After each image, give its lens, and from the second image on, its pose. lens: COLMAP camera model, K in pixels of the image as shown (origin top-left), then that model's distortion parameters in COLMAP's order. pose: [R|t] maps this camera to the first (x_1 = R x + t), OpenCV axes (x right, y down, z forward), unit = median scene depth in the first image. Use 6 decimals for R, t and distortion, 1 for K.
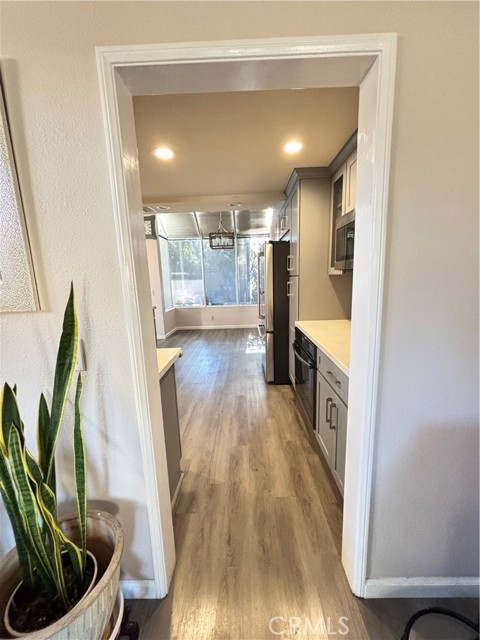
lens RADIAL K [[255.2, 0, 240.7], [0, 255.2, 319.0], [0, 0, 1]] dist [0.001144, 0.000485]
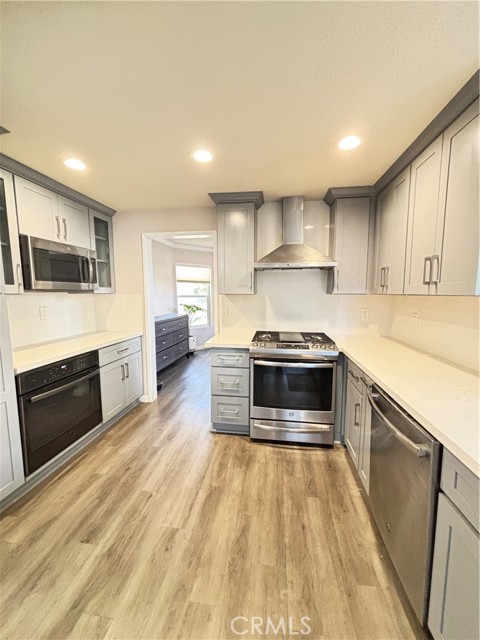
lens RADIAL K [[255.2, 0, 238.1], [0, 255.2, 321.3], [0, 0, 1]] dist [0.001144, 0.000485]
pose [[-0.990220, 0.017893, 0.138362, -0.476325], [0.054011, 0.963575, 0.261929, -0.272859], [-0.128636, 0.266840, -0.955117, 1.779641]]
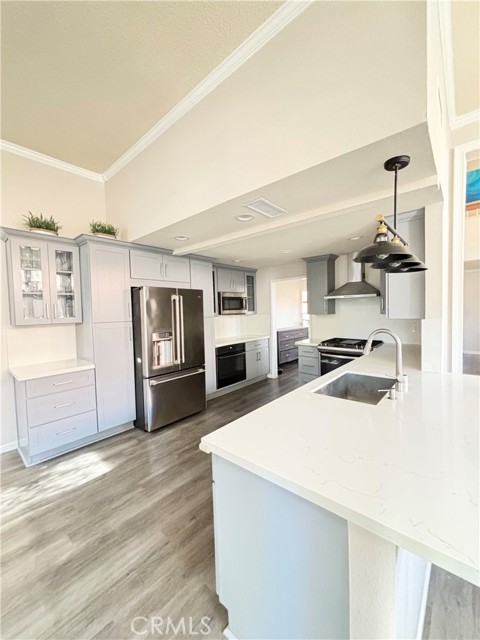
lens RADIAL K [[255.2, 0, 240.8], [0, 255.2, 318.7], [0, 0, 1]] dist [0.001144, 0.000485]
pose [[-0.759887, 0.020717, 0.649725, -1.176279], [0.151271, 0.977689, 0.145745, -0.445949], [-0.632209, 0.209034, -0.746067, 2.514615]]
